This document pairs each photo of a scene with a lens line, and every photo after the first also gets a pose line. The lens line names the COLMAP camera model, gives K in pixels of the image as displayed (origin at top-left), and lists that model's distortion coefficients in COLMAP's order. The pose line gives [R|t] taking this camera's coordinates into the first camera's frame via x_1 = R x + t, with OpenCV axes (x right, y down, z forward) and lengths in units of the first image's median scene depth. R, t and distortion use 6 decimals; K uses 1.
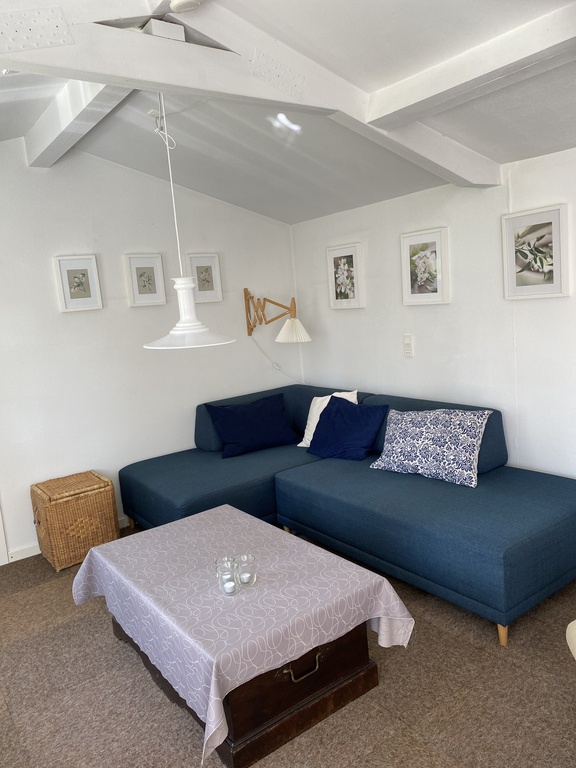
lens RADIAL K [[582.0, 0, 288.0], [0, 582.0, 384.0], [0, 0, 1]] dist [0.037758, -0.033917]
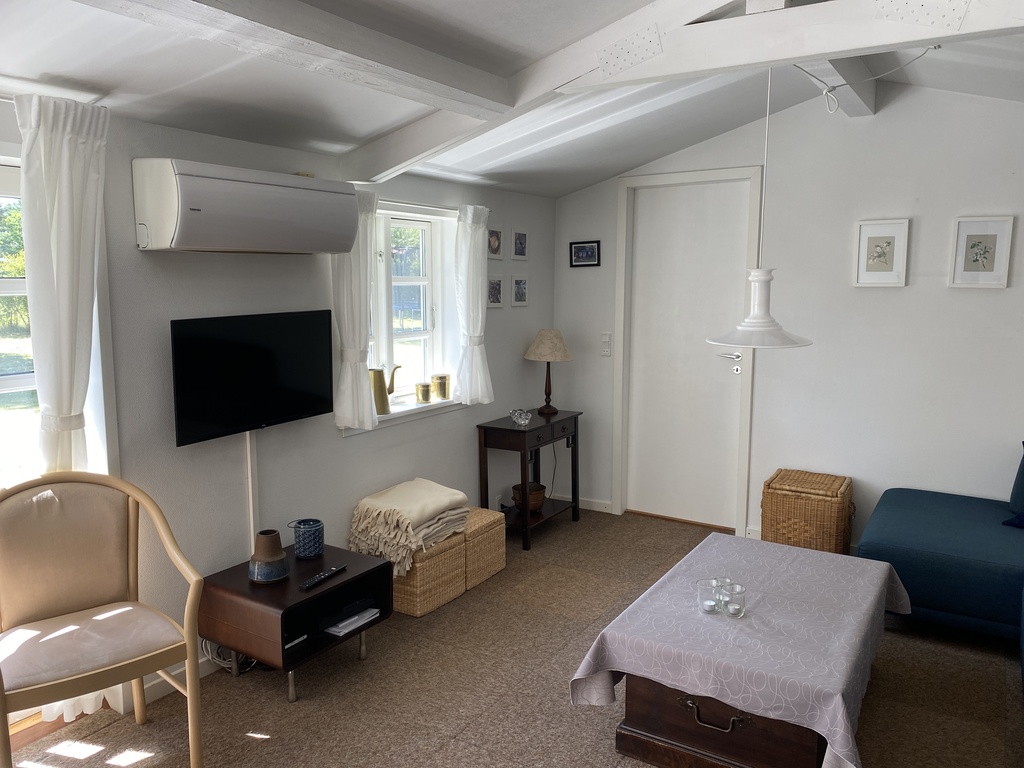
lens RADIAL K [[776.1, 0, 513.9], [0, 776.1, 385.2], [0, 0, 1]] dist [0.037758, -0.033917]
pose [[0.371982, 0.214291, -0.903166, 0.540440], [-0.170152, 0.972243, 0.160601, -0.090835], [0.912512, 0.093935, 0.398119, 0.123985]]
